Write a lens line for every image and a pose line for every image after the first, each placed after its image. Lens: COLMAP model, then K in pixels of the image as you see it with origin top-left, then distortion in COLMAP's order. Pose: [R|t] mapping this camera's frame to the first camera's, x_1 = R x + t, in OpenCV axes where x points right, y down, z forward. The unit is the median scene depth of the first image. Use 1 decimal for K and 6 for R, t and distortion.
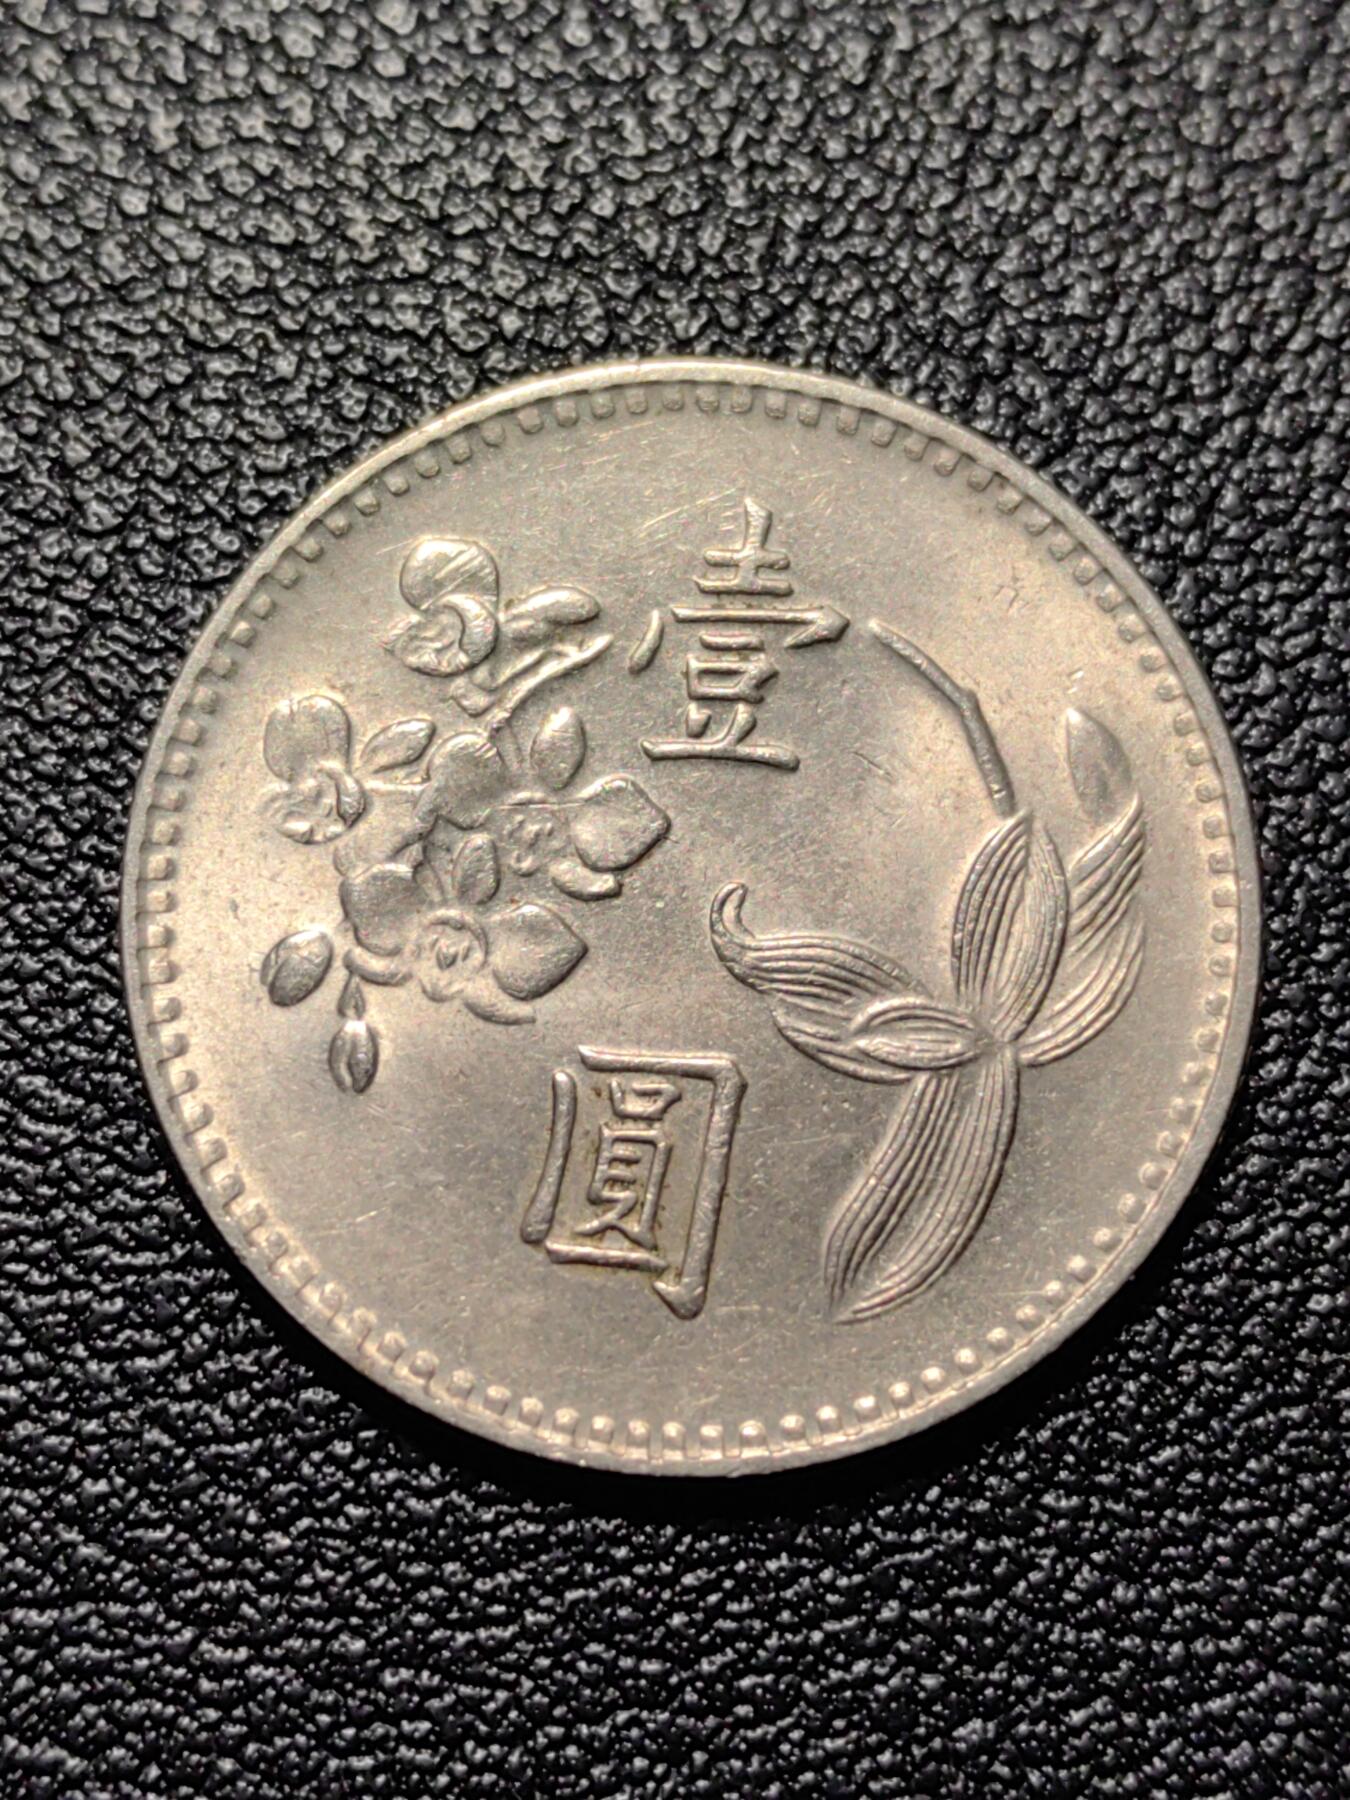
lens RADIAL K [[3807.6, 0, 675.0], [0, 3807.6, 900.0], [0, 0, 1]] dist [0.102234, -1.155079]
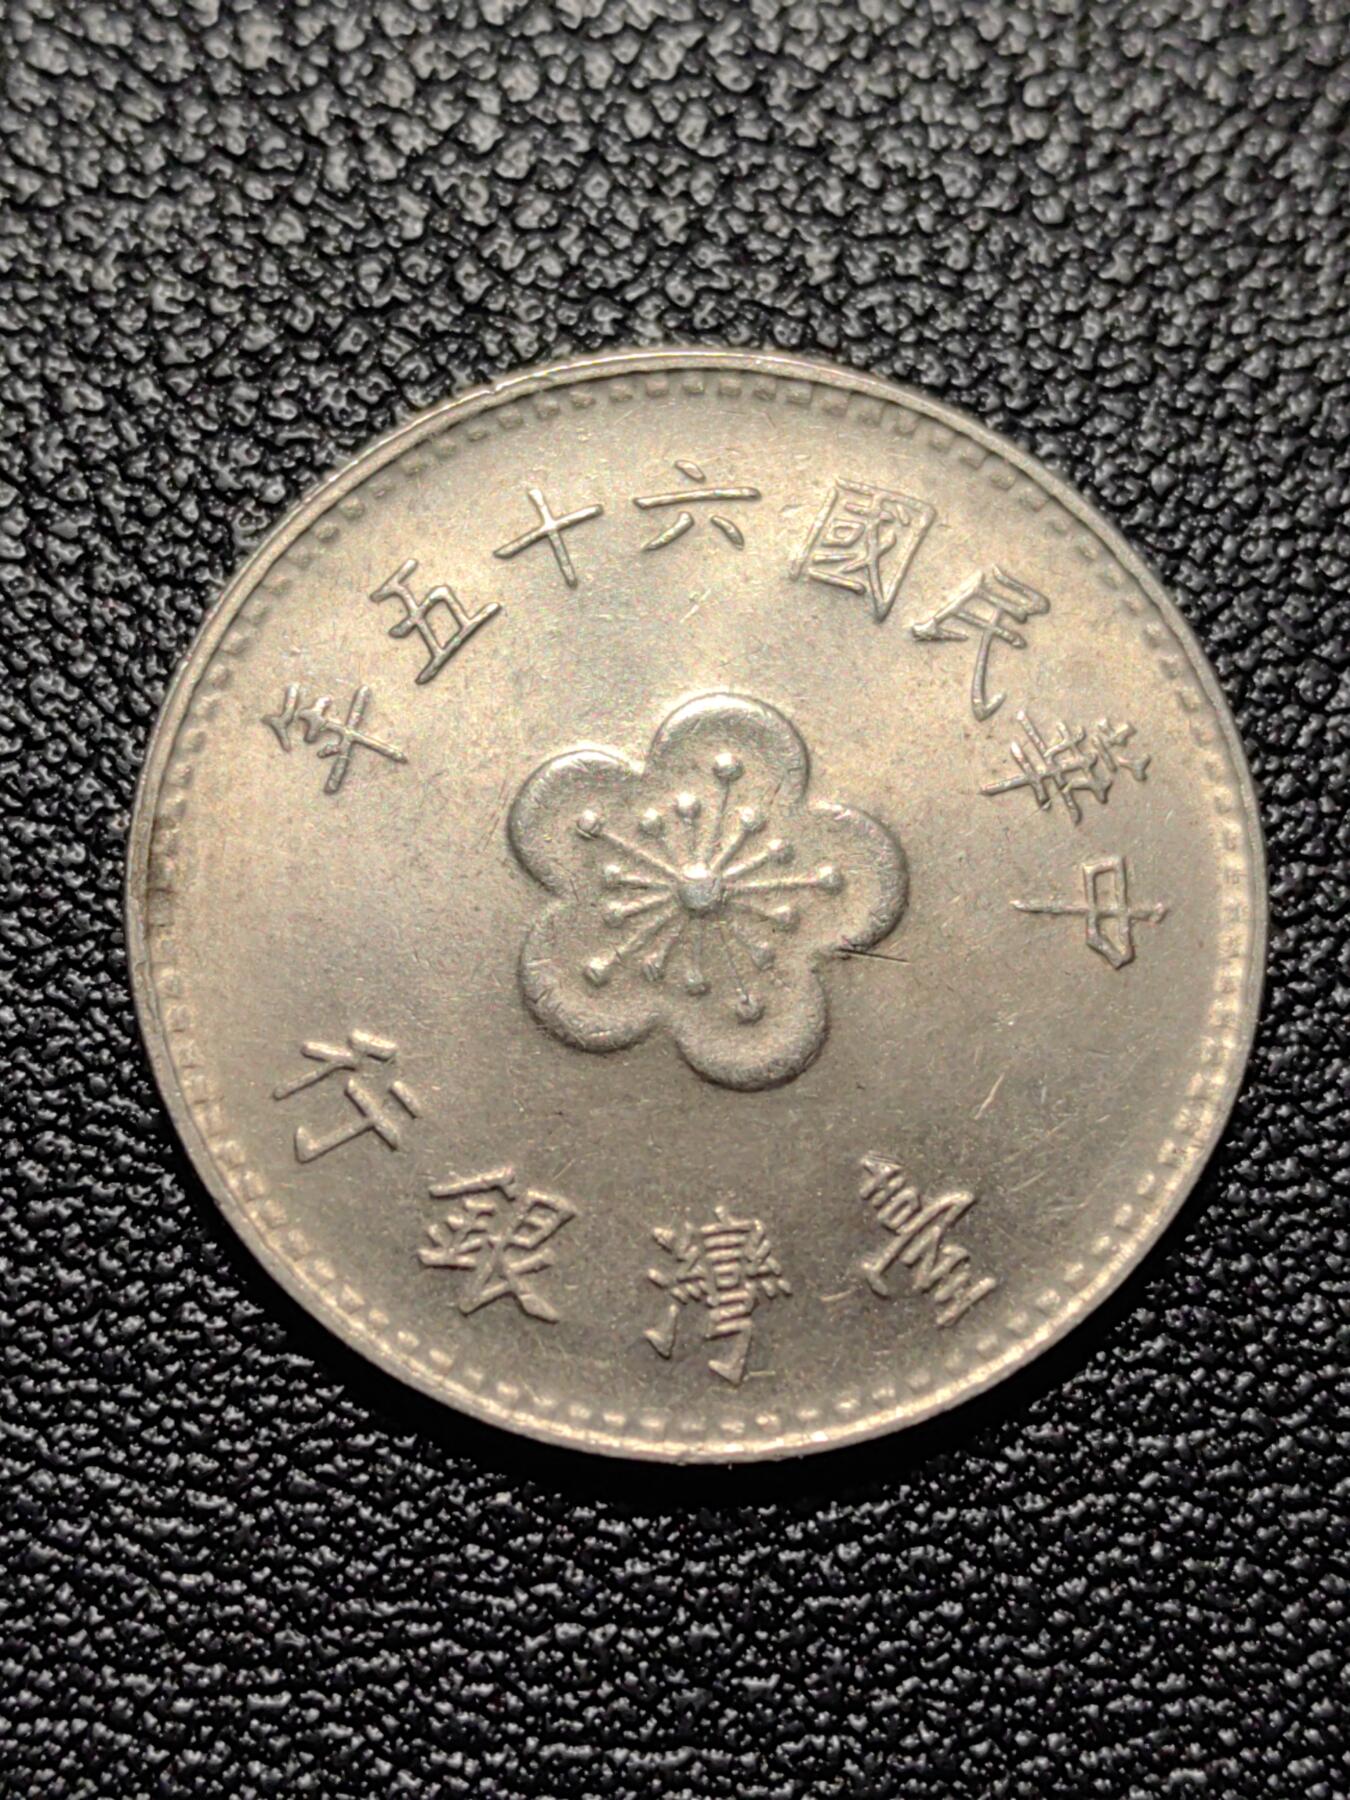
lens RADIAL K [[3807.6, 0, 675.0], [0, 3807.6, 900.0], [0, 0, 1]] dist [0.102234, -1.155079]
pose [[0.997509, 0.068327, -0.017523, -0.146545], [-0.068483, 0.997616, -0.008471, -0.025440], [0.016902, 0.009650, 0.999811, 0.005599]]
